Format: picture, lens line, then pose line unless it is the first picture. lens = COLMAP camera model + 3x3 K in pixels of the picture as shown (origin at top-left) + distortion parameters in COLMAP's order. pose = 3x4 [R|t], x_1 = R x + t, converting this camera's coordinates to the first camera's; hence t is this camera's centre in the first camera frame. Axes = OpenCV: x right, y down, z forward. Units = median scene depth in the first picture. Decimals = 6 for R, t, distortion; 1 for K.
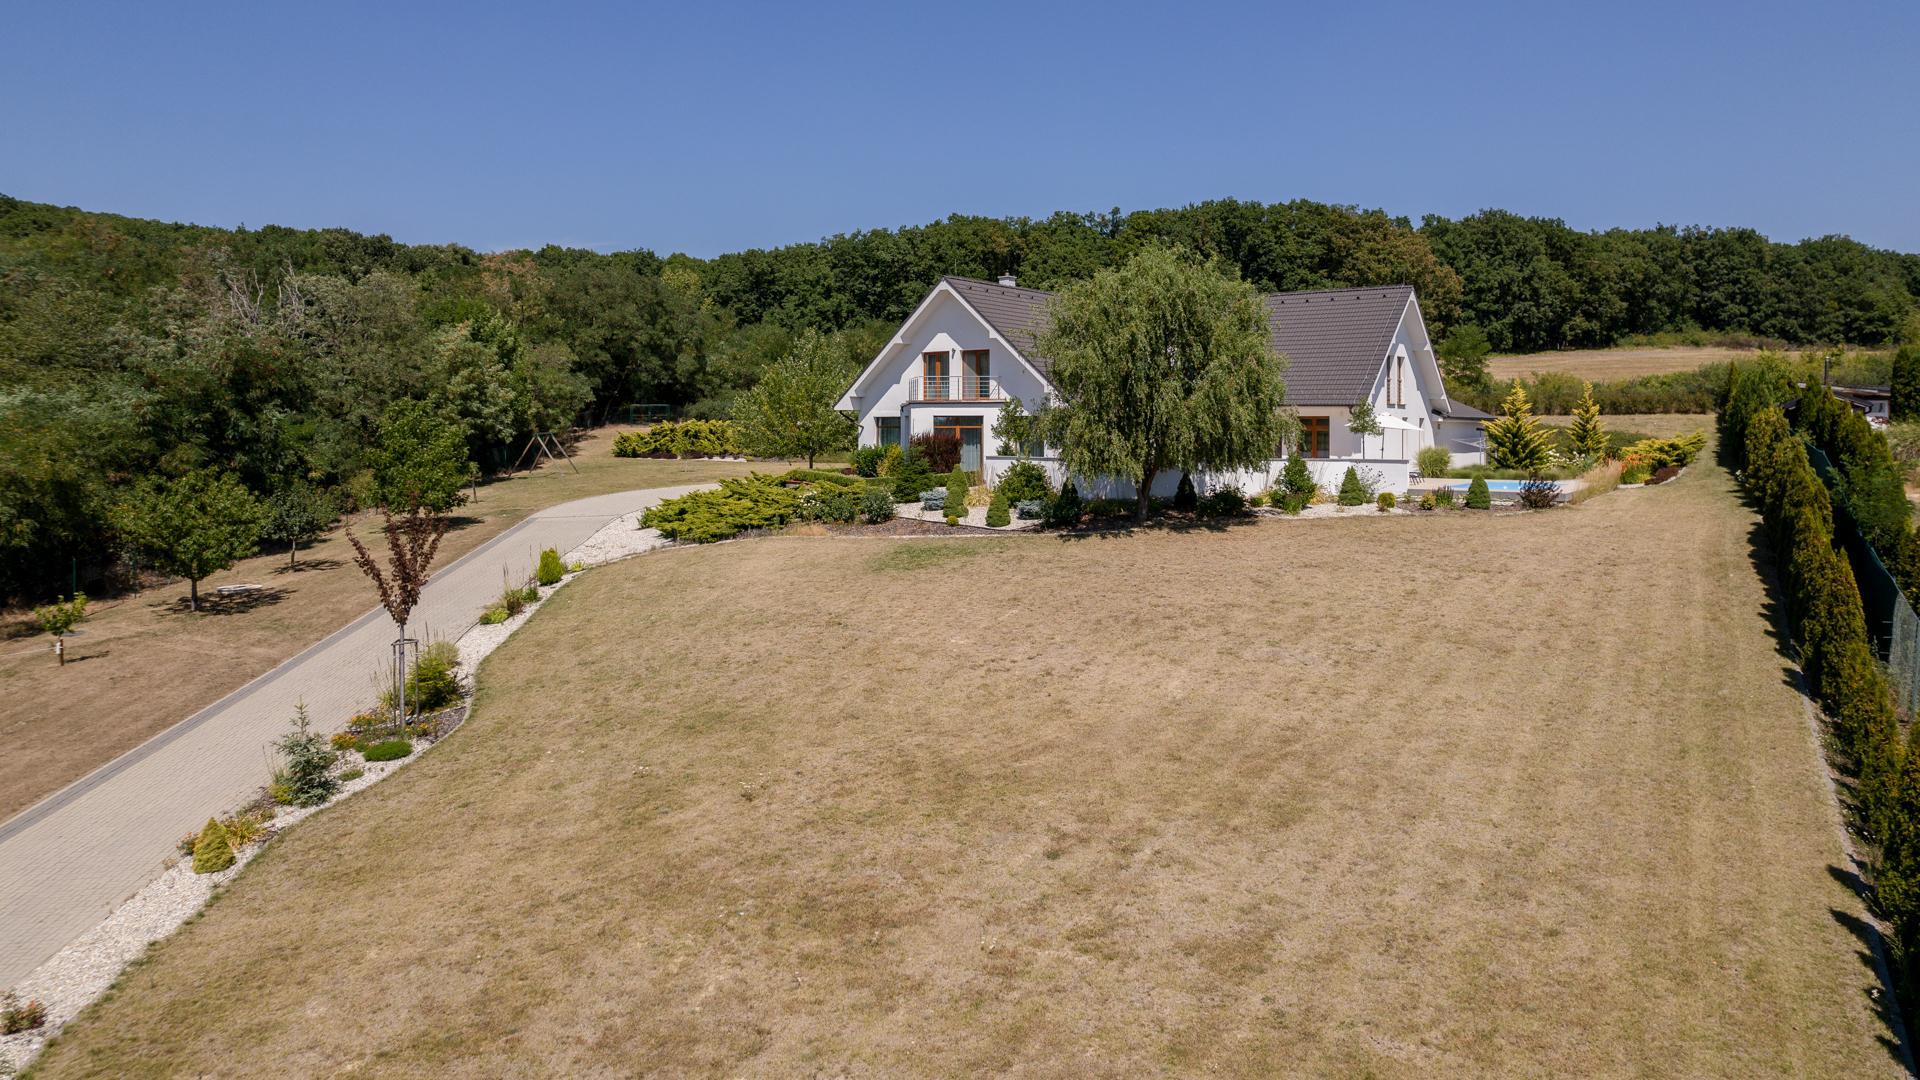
lens RADIAL K [[1227.7, 0, 993.4], [0, 1227.7, 509.6], [0, 0, 1]] dist [-0.072384, 0.062759]
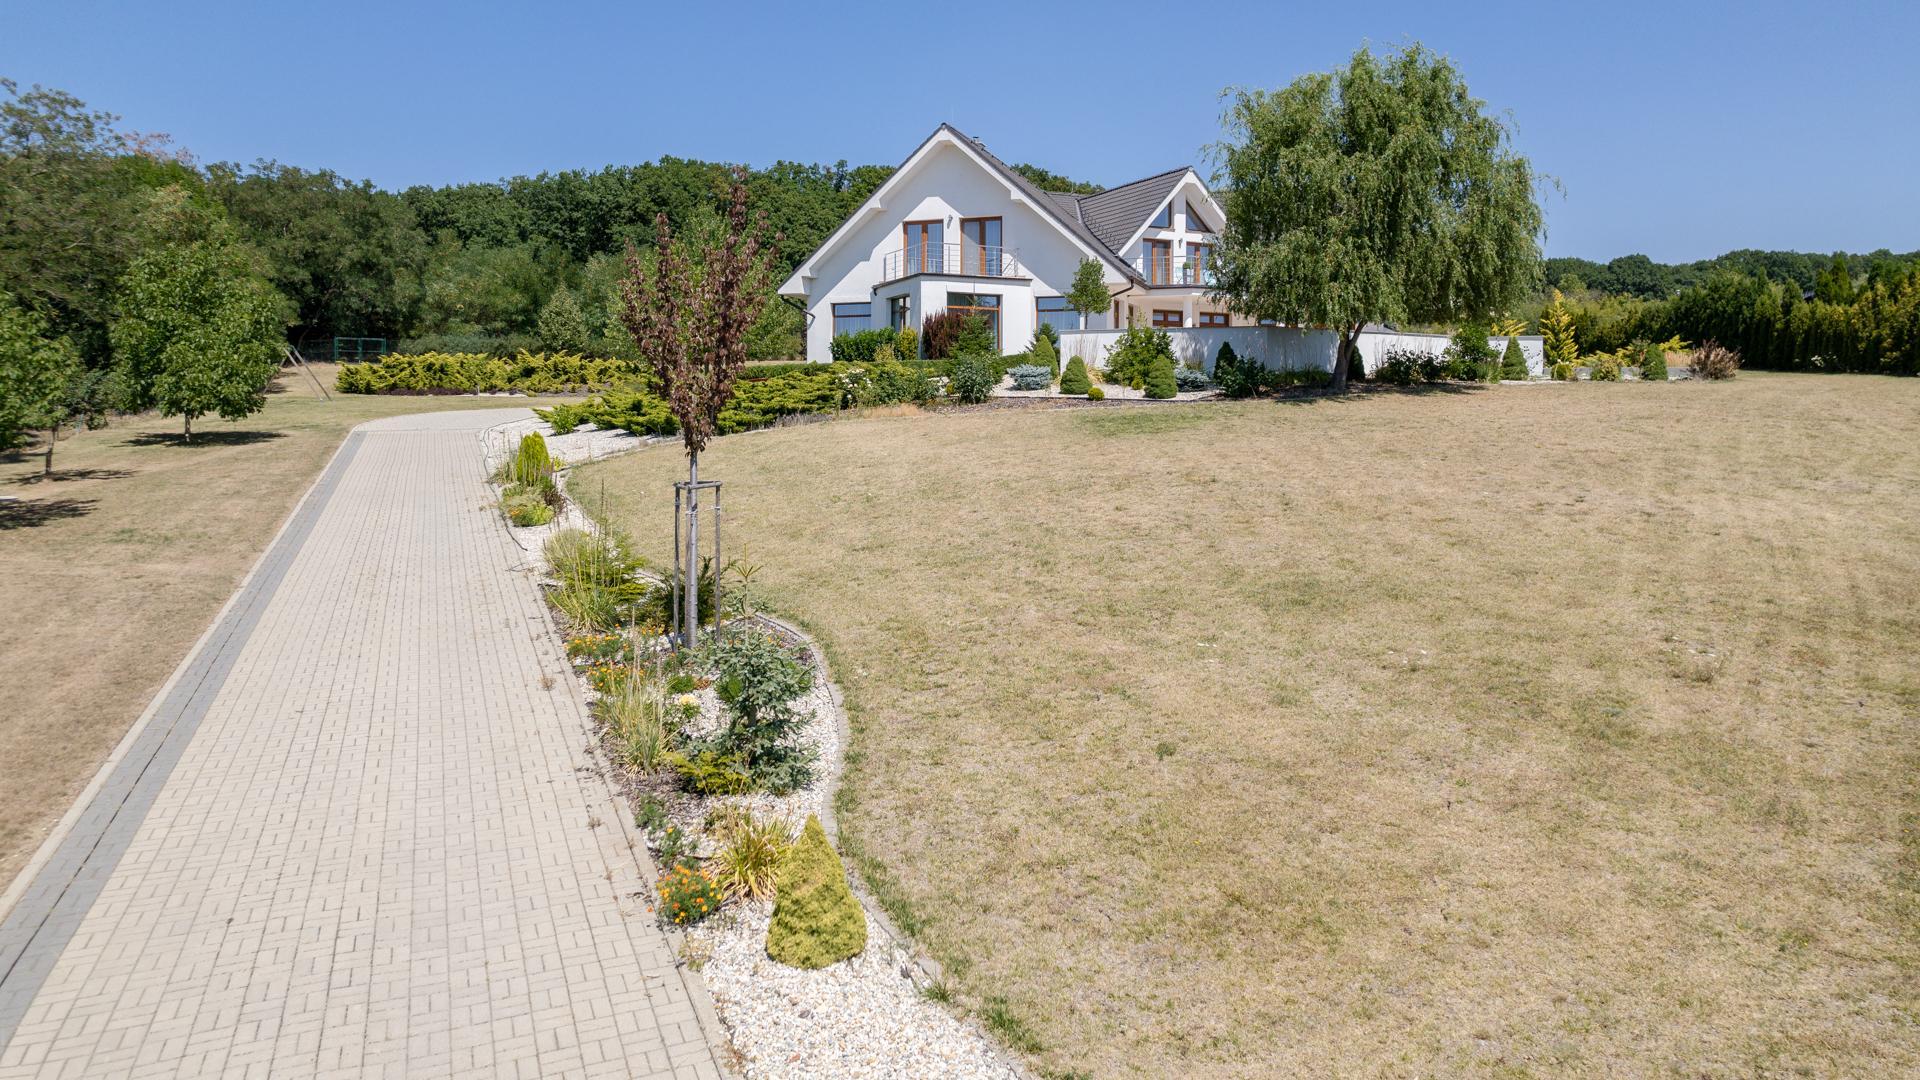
lens RADIAL K [[1227.7, 0, 986.7], [0, 1227.7, 471.3], [0, 0, 1]] dist [-0.072384, 0.062759]
pose [[0.951797, -0.010877, 0.306536, -0.152926], [0.019558, 0.999490, -0.025261, 0.034519], [-0.306105, 0.030038, 0.951524, 0.134562]]
